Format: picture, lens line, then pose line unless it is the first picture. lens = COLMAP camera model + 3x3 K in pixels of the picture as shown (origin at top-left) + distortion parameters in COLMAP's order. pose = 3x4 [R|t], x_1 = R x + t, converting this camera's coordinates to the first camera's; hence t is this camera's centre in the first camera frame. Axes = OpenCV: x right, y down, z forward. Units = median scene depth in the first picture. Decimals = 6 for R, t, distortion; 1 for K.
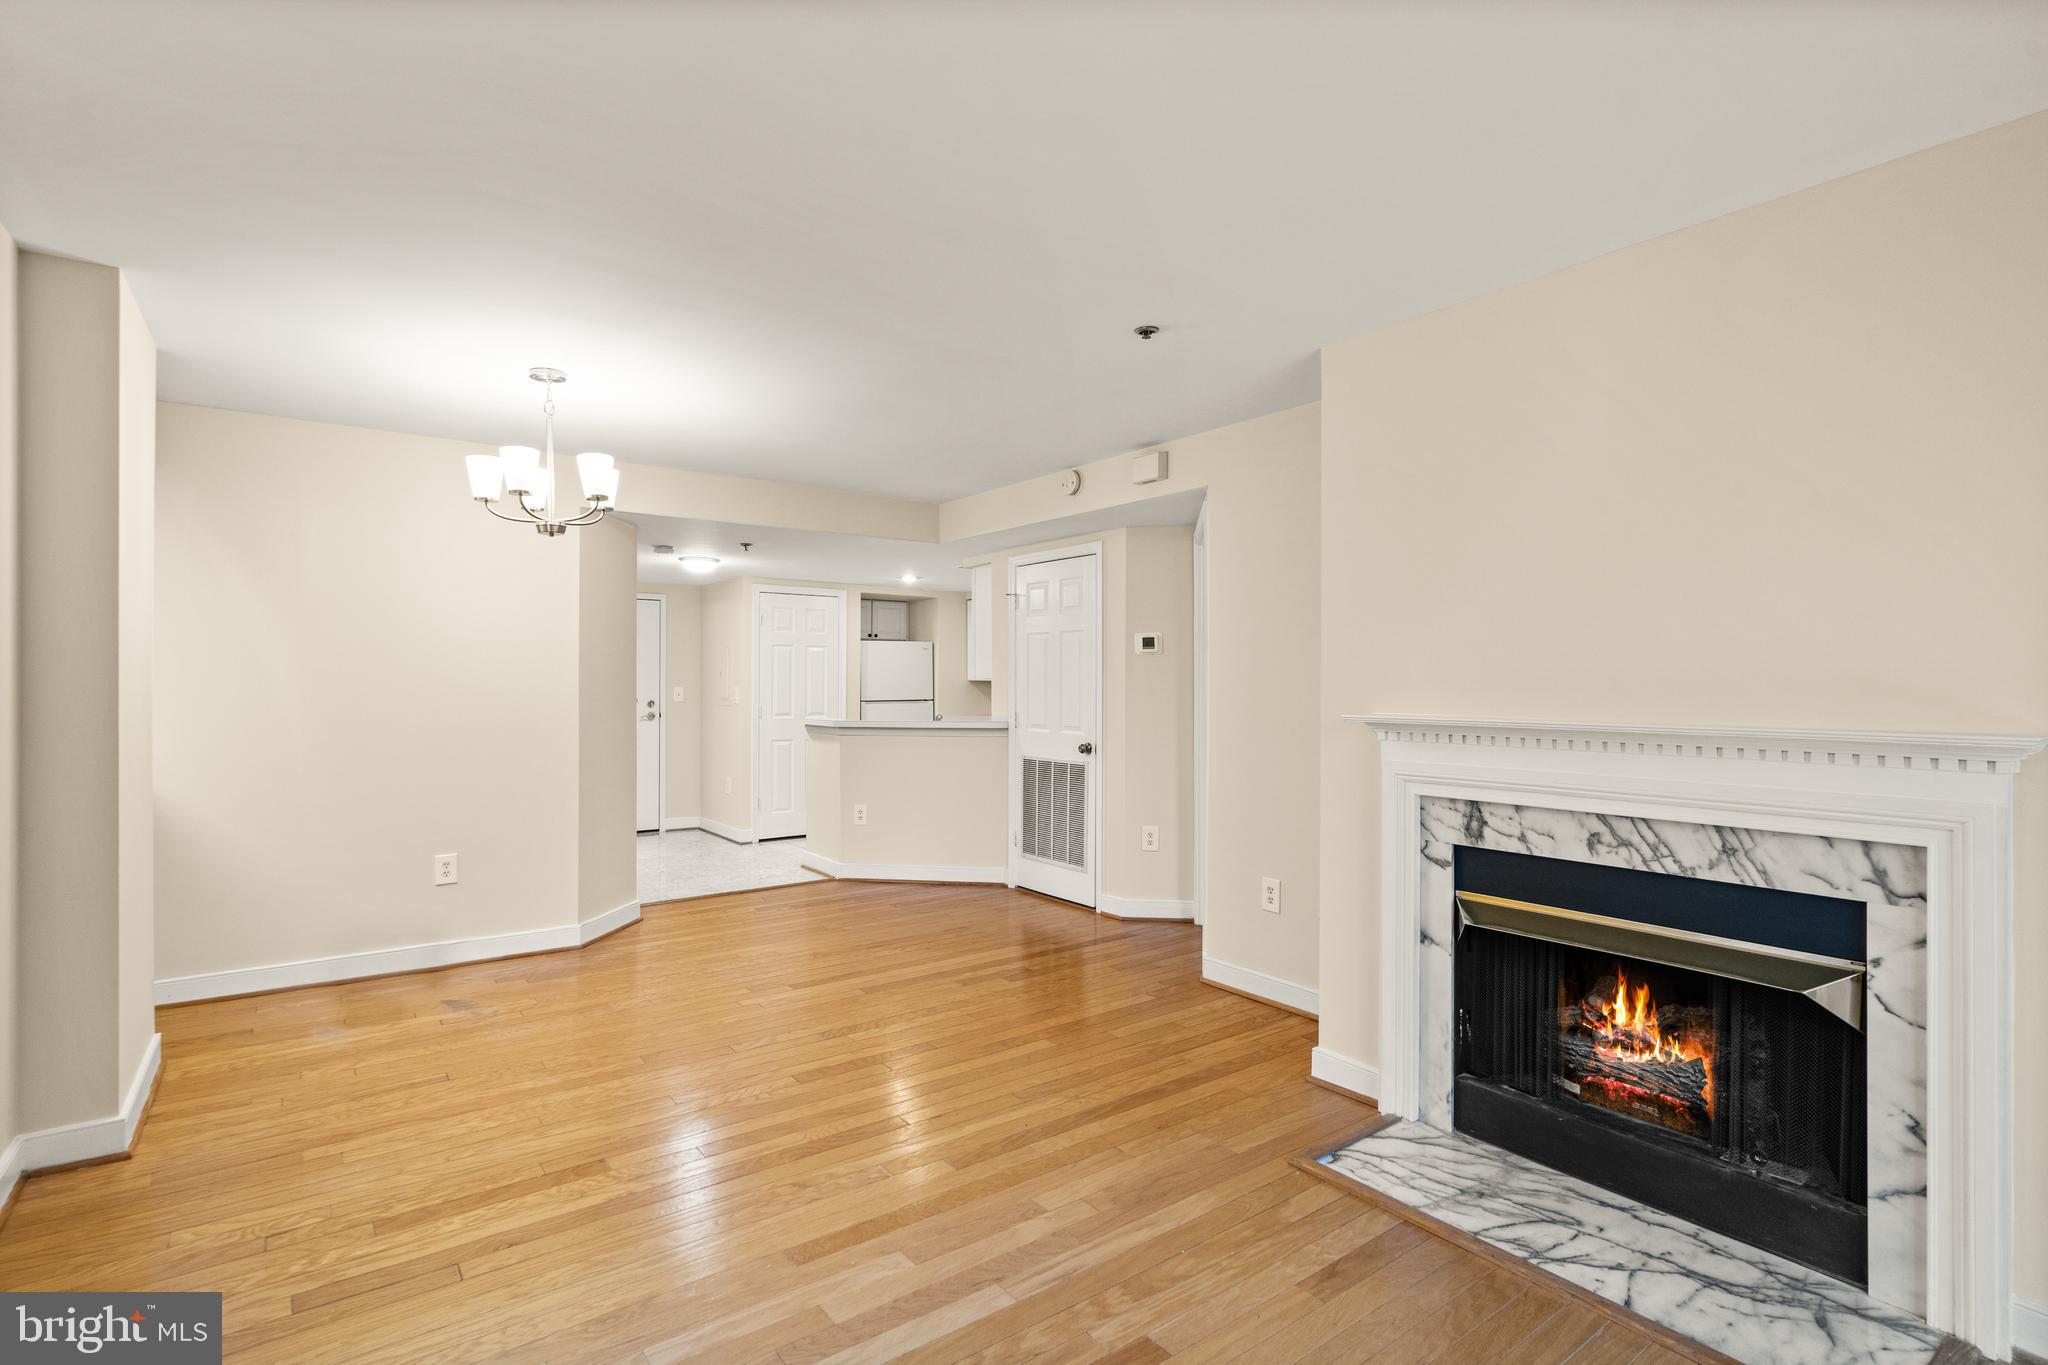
lens RADIAL K [[972.4, 0, 1030.6], [0, 972.4, 679.1], [0, 0, 1]] dist [0.001442, -0.000207]
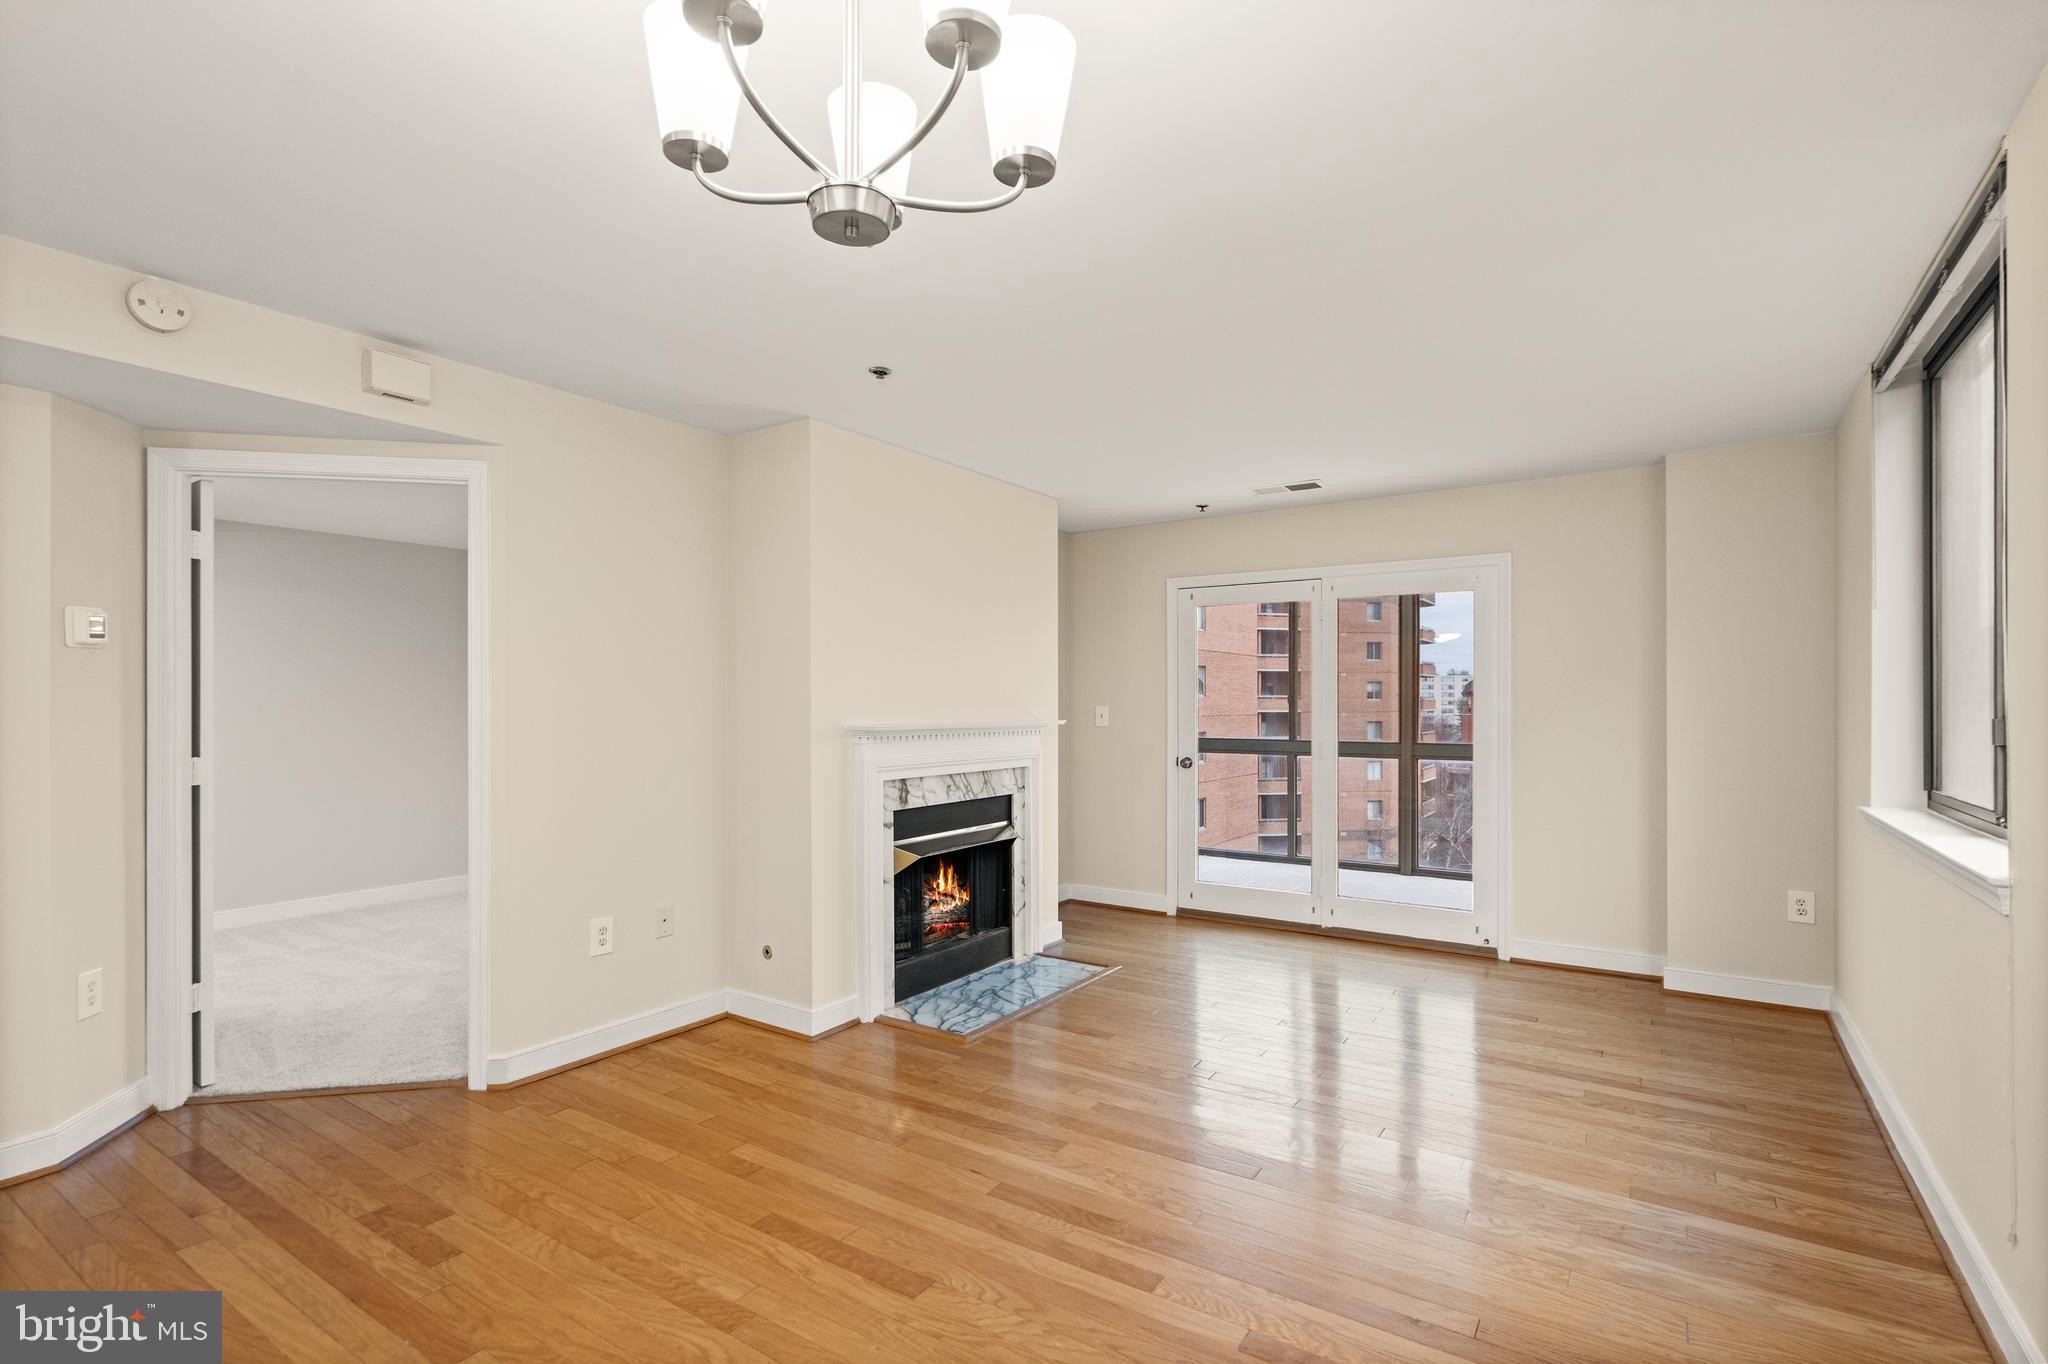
lens RADIAL K [[972.4, 0, 986.9], [0, 972.4, 699.4], [0, 0, 1]] dist [0.001442, -0.000207]
pose [[-0.303381, 0.000228, 0.952869, -1.122911], [-0.004000, 0.999991, -0.001512, 0.003139], [-0.952861, -0.004270, -0.303377, 1.456519]]
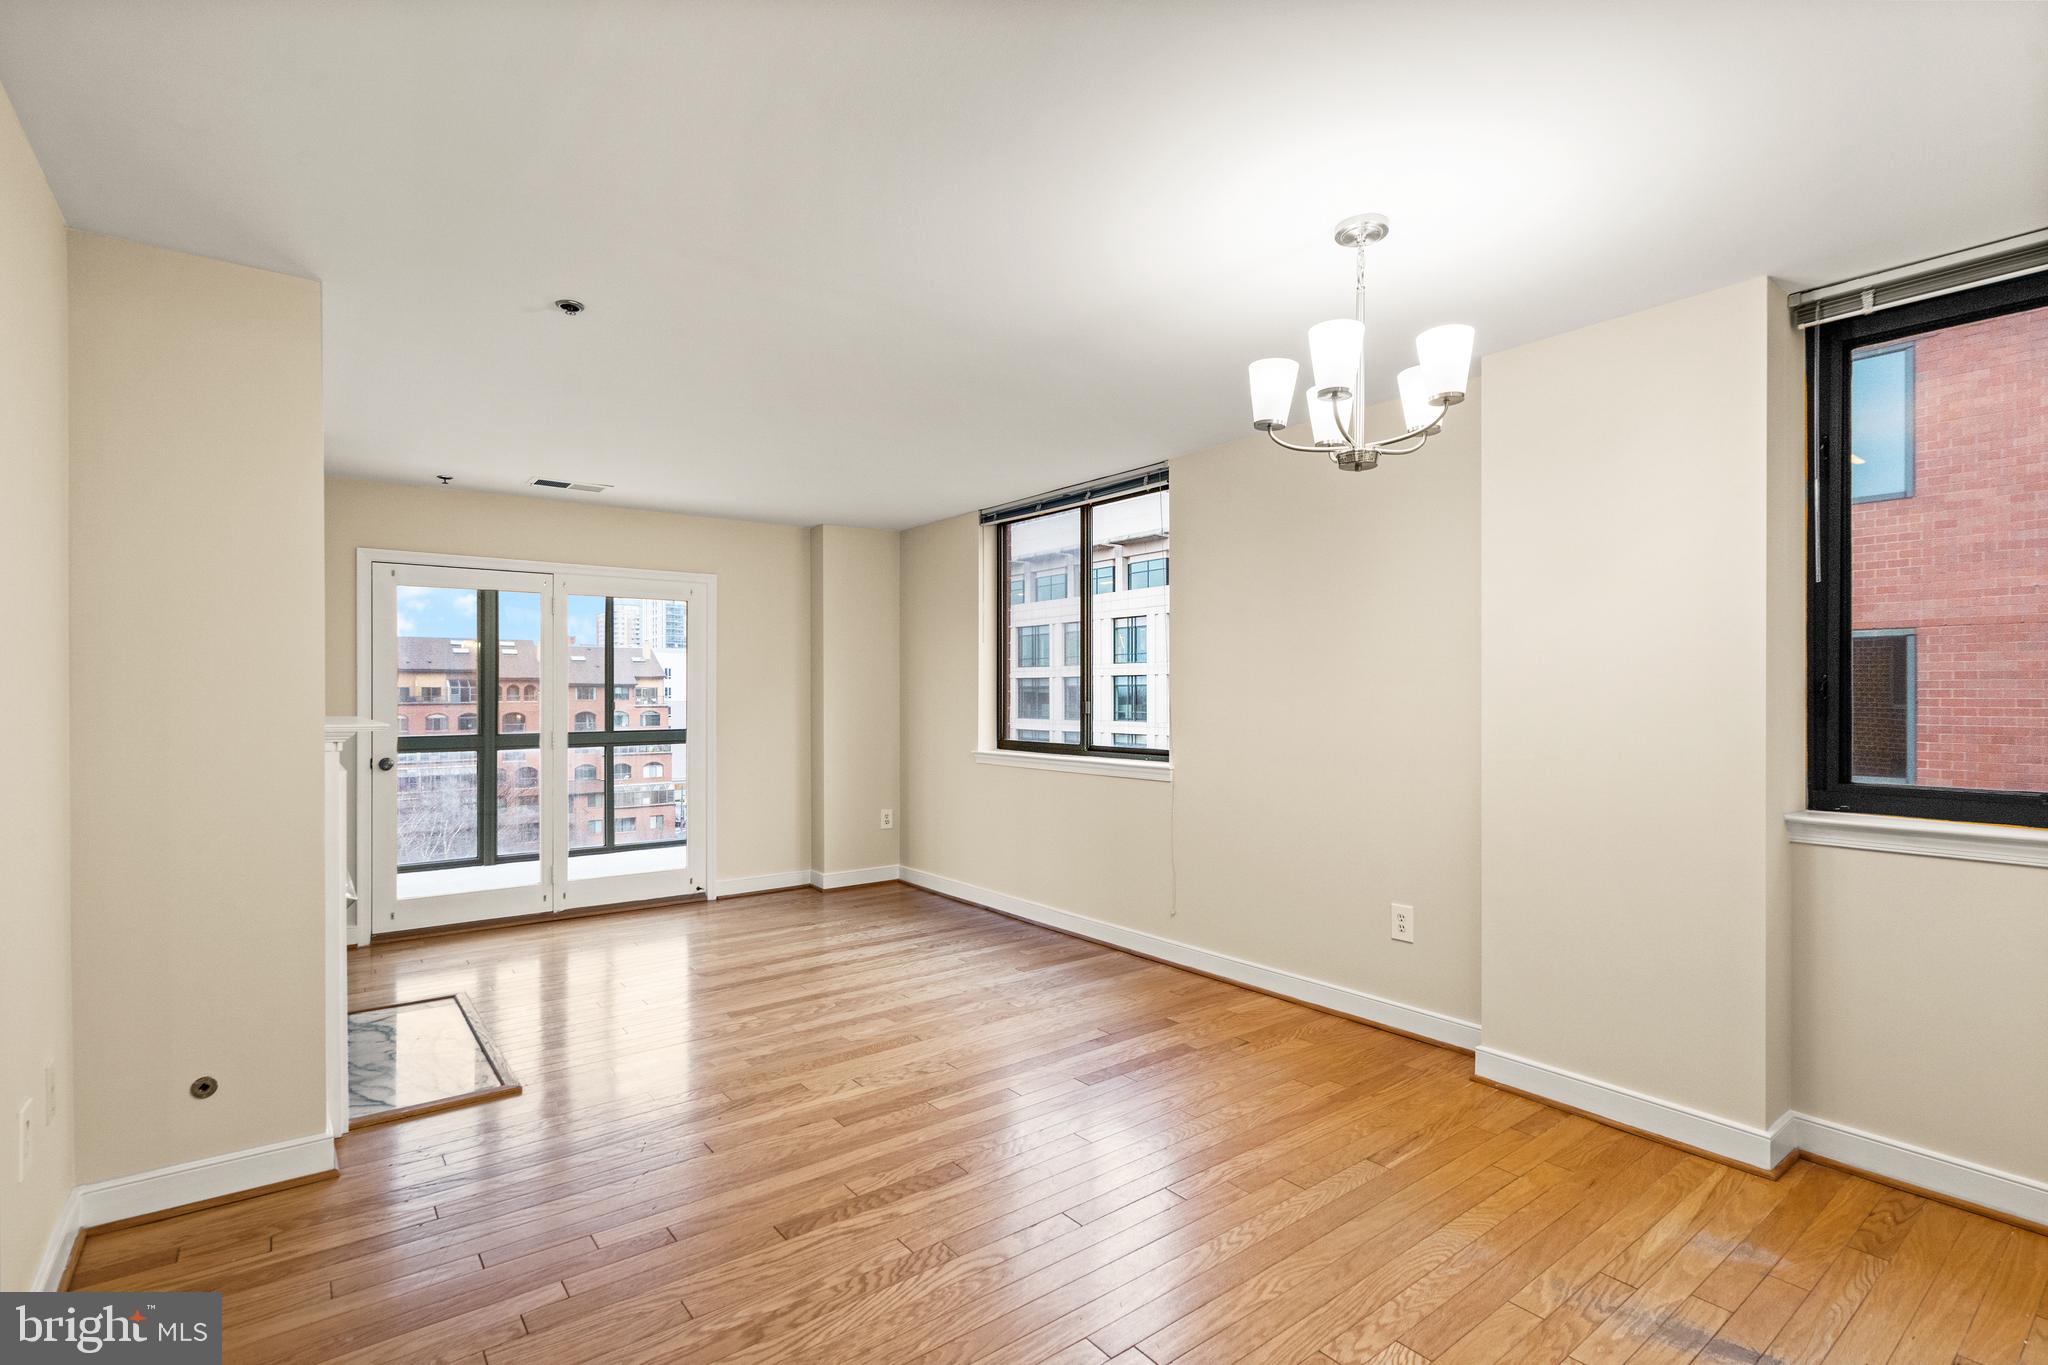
lens RADIAL K [[972.4, 0, 1012.2], [0, 972.4, 695.0], [0, 0, 1]] dist [0.001442, -0.000207]
pose [[-0.999996, -0.001507, 0.002192, -0.357256], [-0.001515, 0.999992, -0.003568, 0.010672], [-0.002186, -0.003571, -0.999991, 2.298673]]
